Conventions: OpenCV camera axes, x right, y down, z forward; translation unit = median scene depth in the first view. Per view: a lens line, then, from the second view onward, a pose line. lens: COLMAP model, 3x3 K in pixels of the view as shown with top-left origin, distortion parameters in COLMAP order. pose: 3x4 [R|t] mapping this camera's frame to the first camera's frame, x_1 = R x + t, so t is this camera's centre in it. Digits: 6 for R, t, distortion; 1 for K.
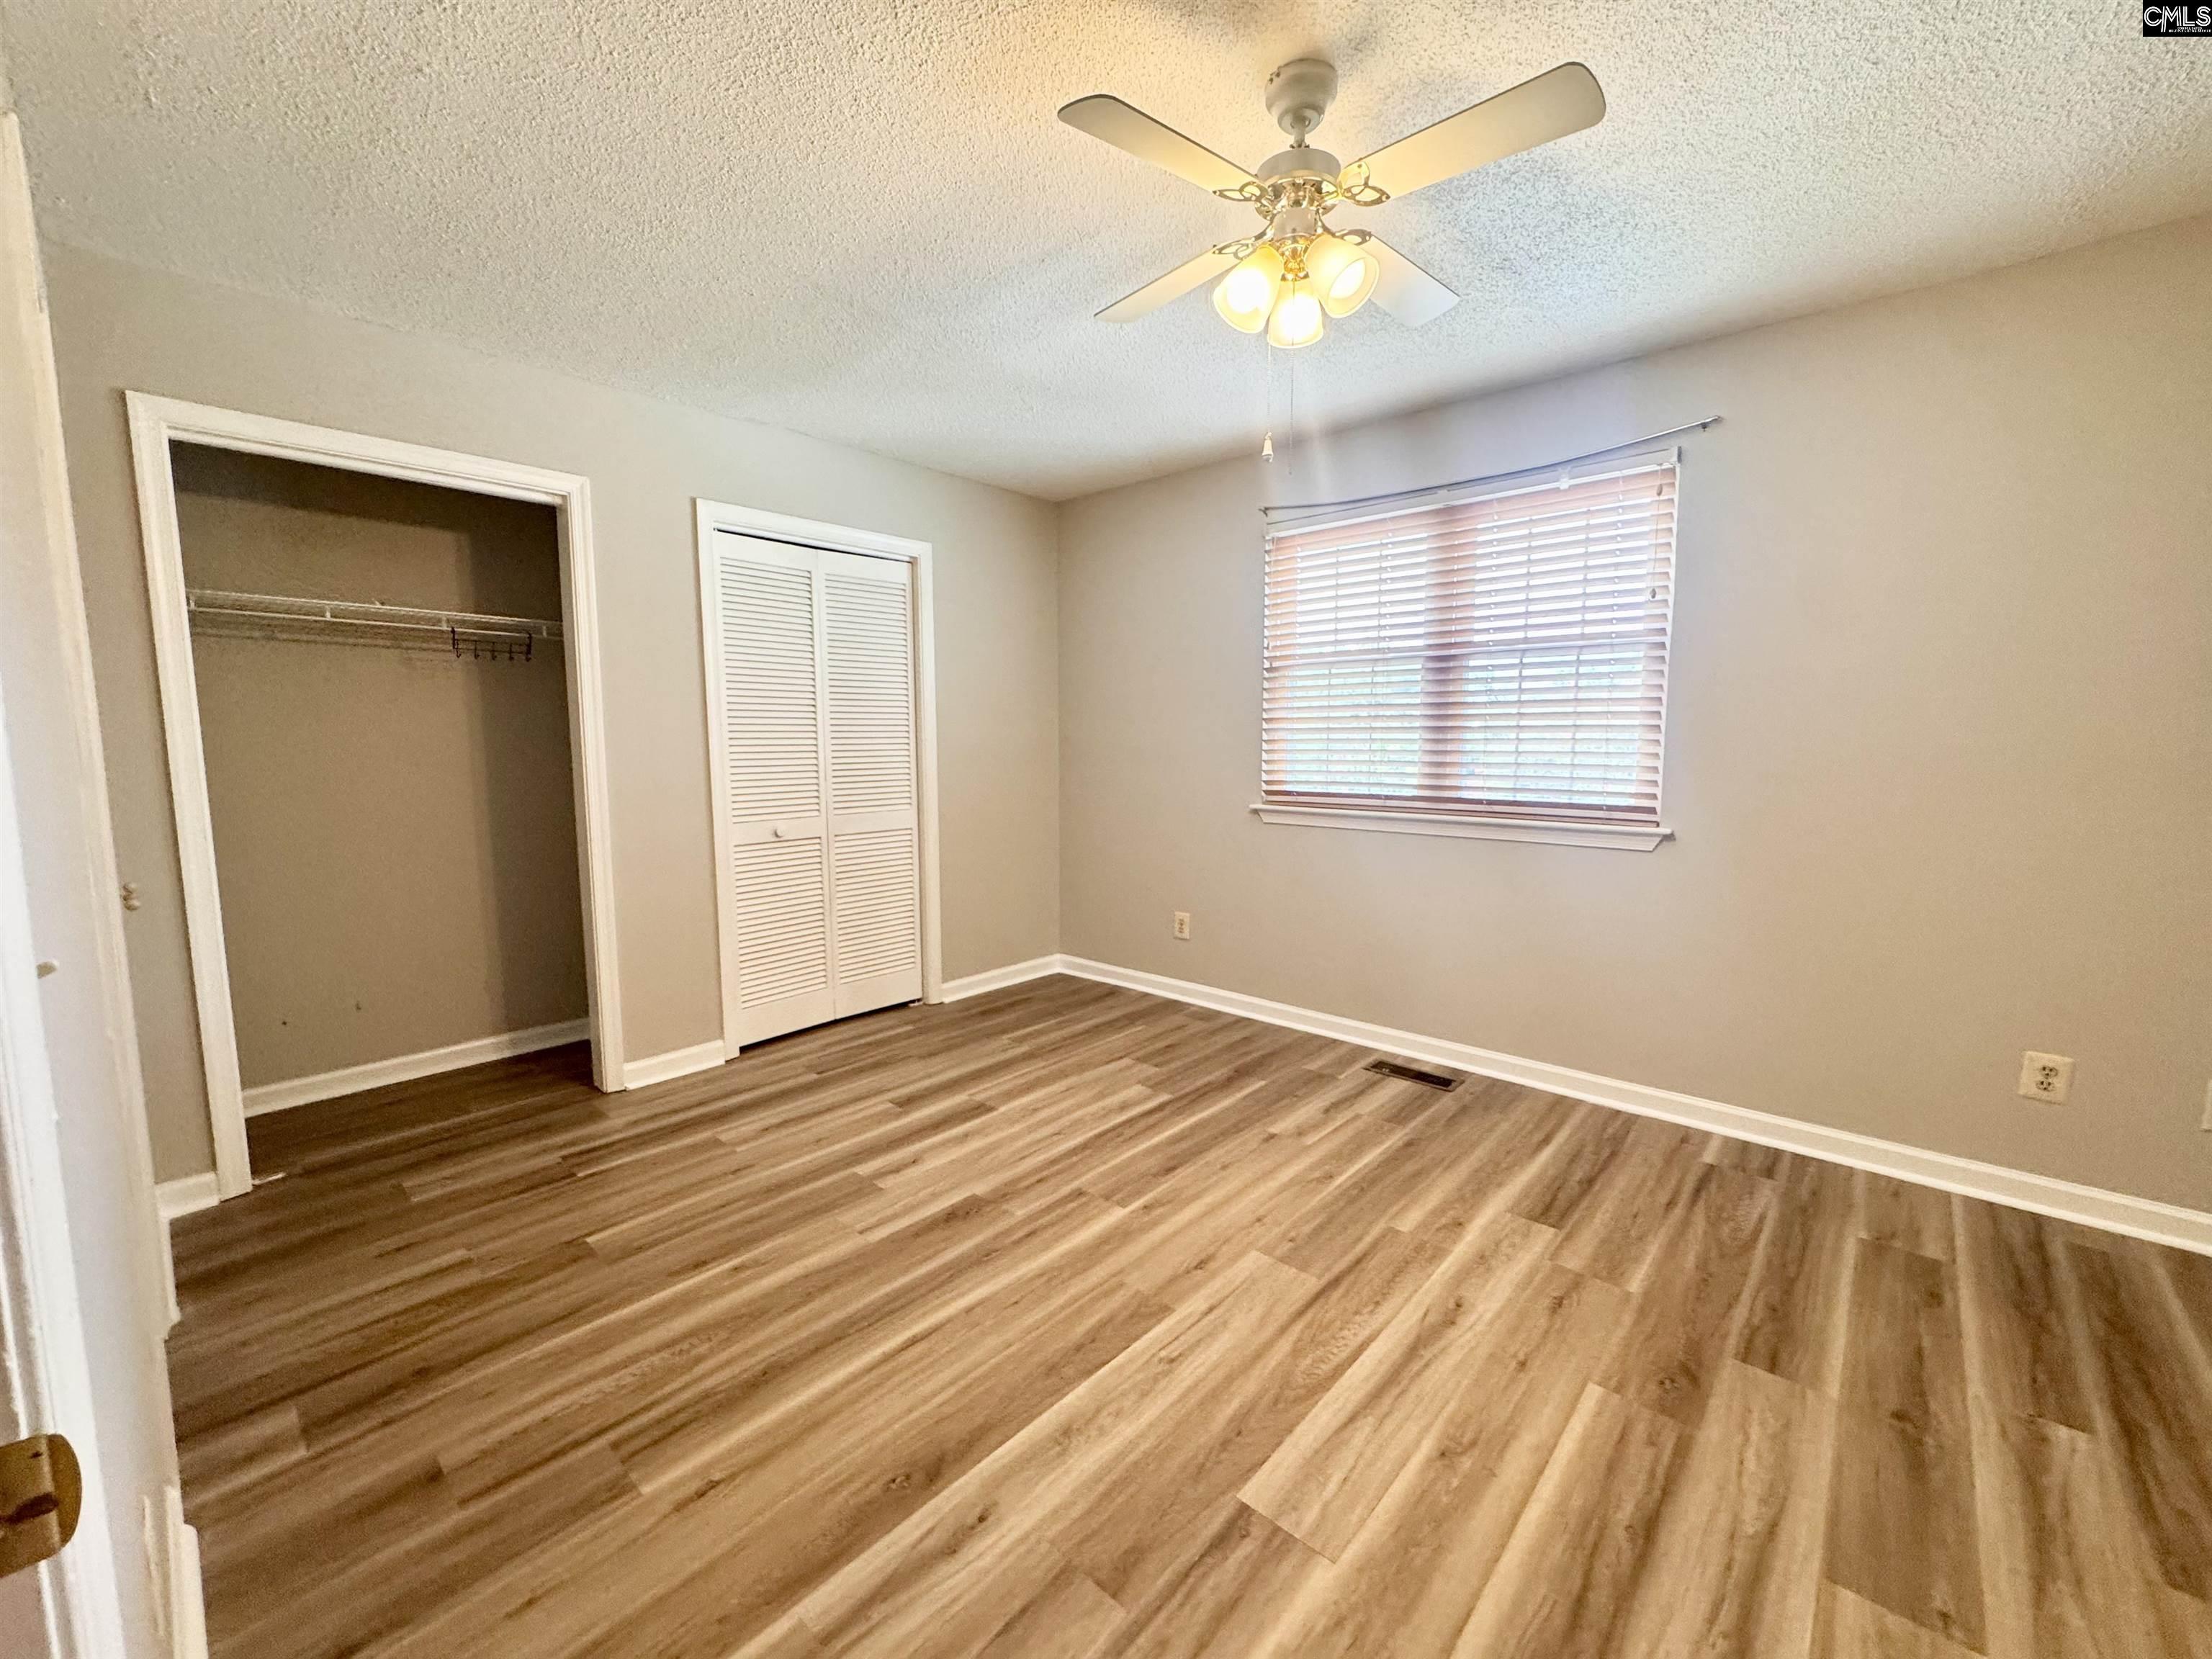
lens RADIAL K [[882.6, 0, 1105.5], [0, 882.6, 834.2], [0, 0, 1]] dist [0.000351, 0.000126]
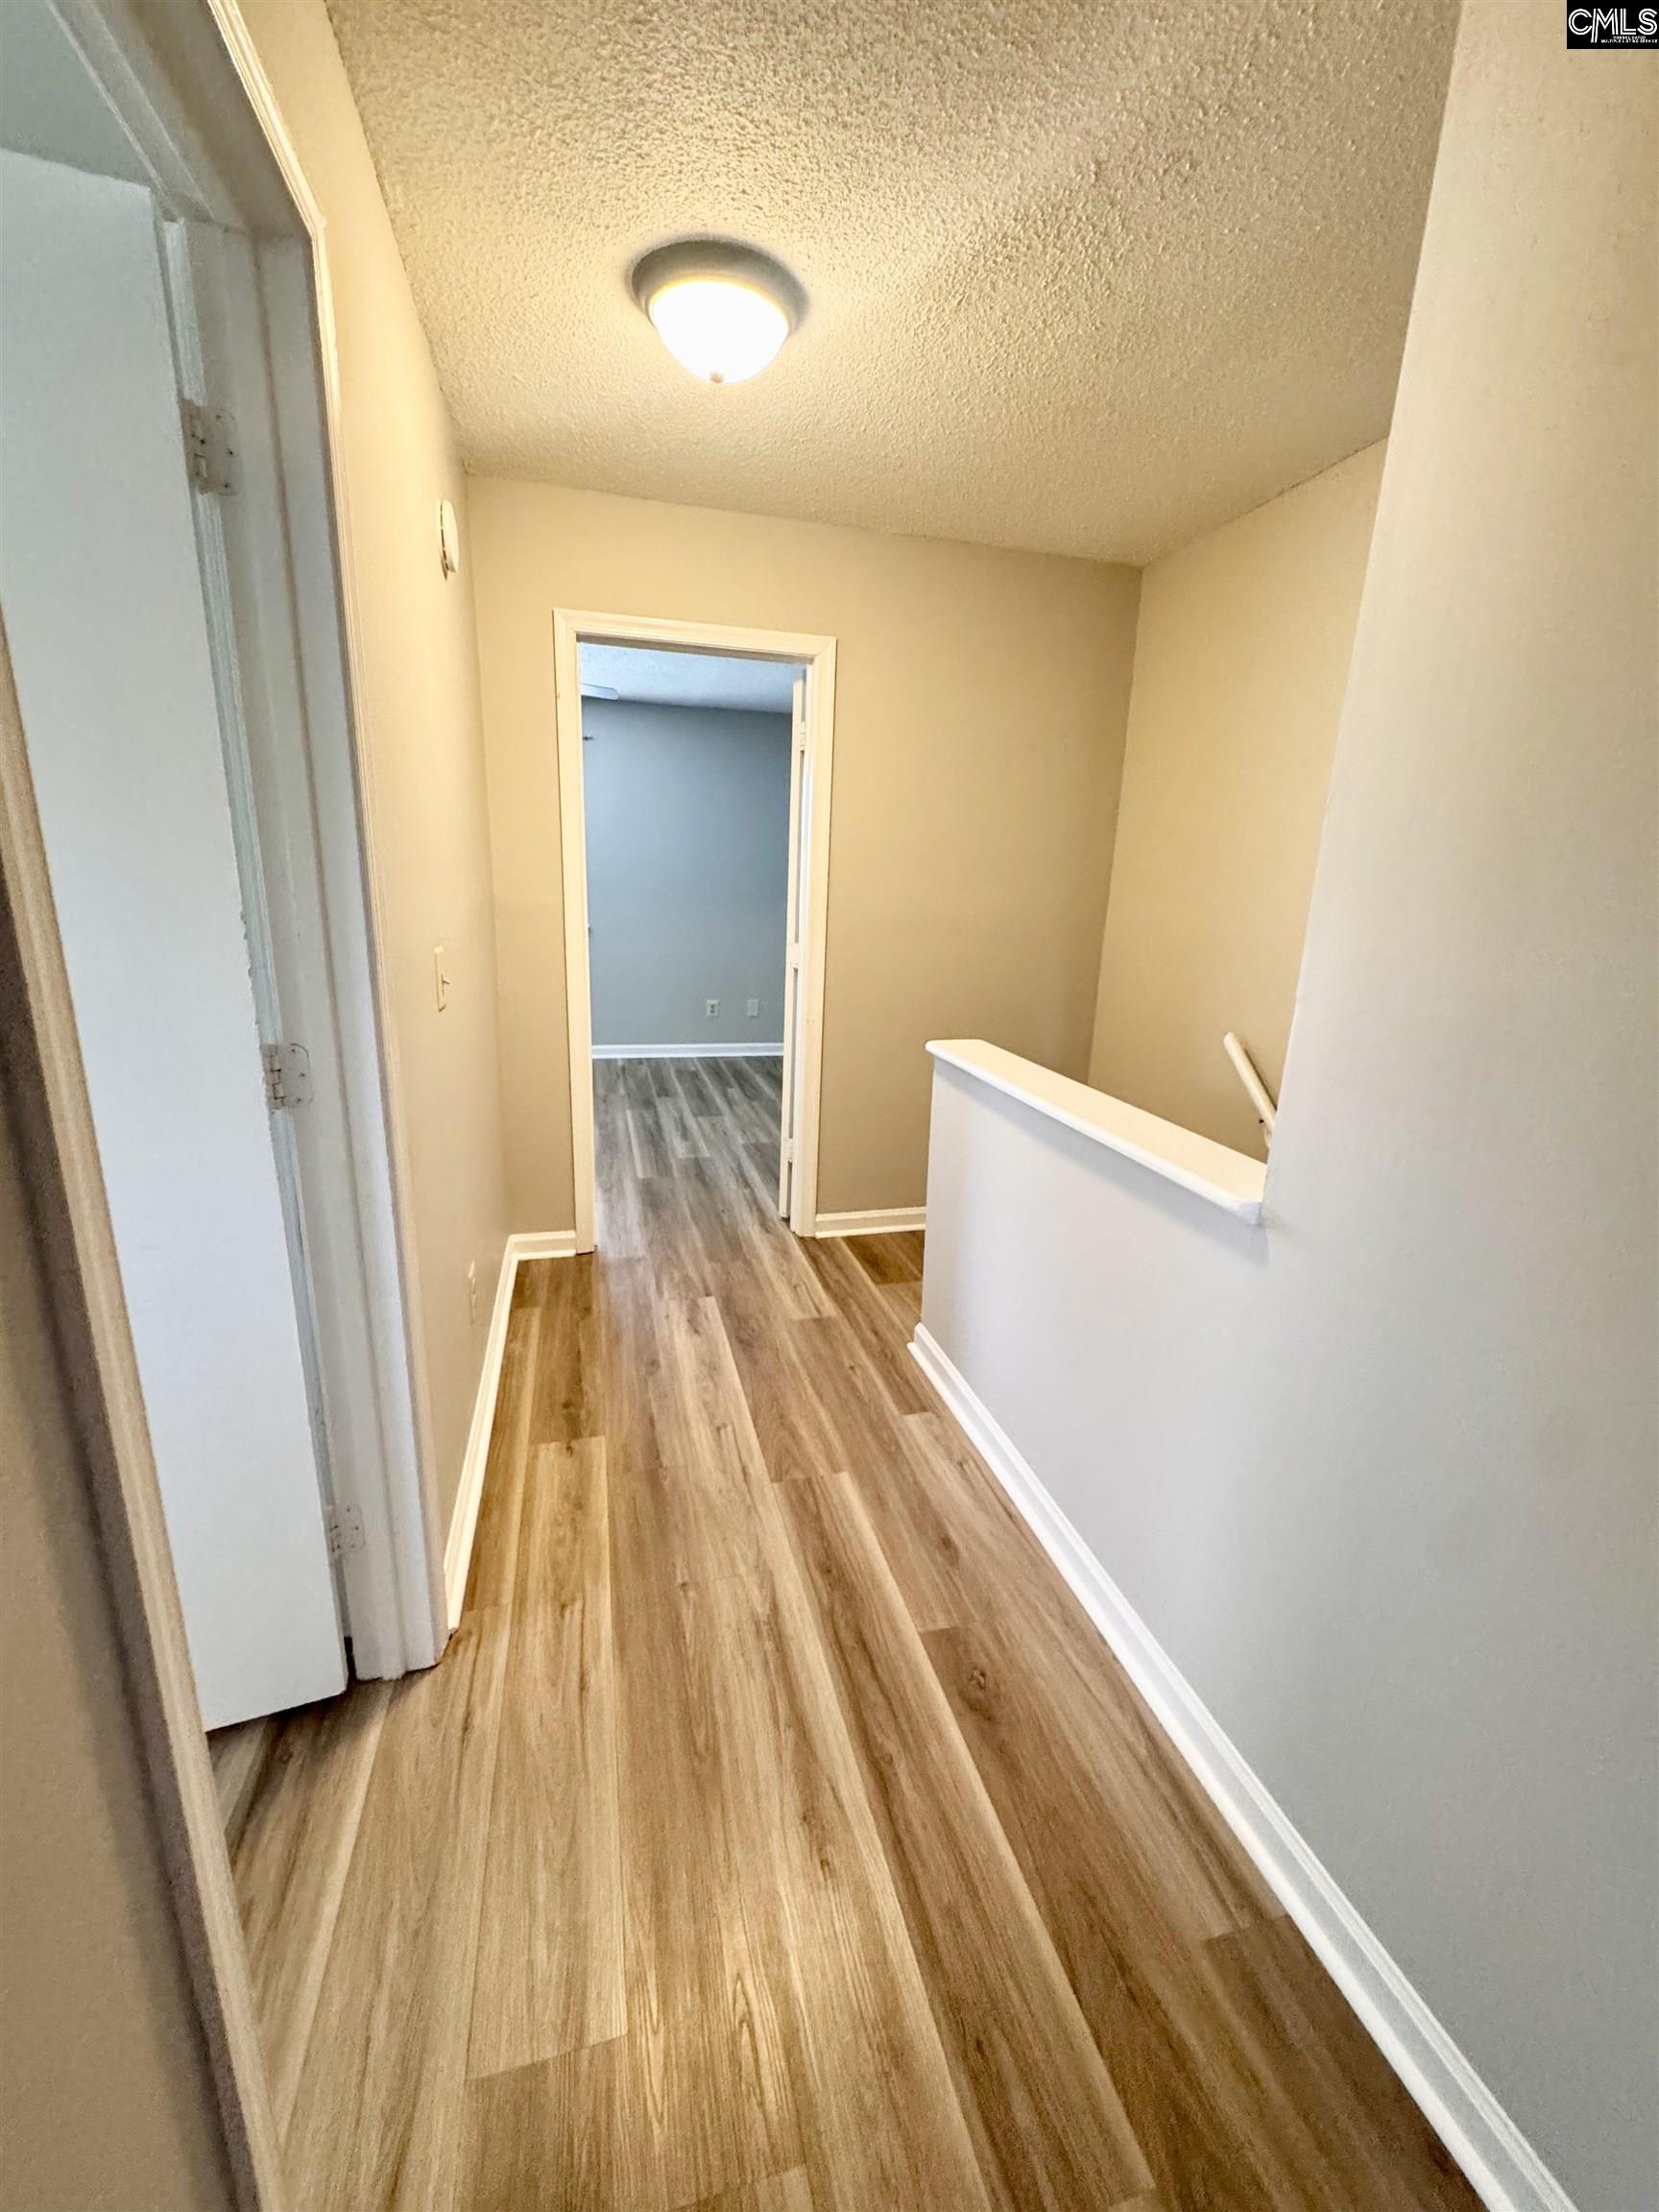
lens RADIAL K [[882.6, 0, 830.6], [0, 882.6, 1106.5], [0, 0, 1]] dist [0.000351, 0.000126]
pose [[0.543426, -0.193414, 0.816872, -1.514654], [0.055069, 0.979213, 0.195217, 0.070663], [-0.837649, -0.061101, 0.542781, -1.198304]]
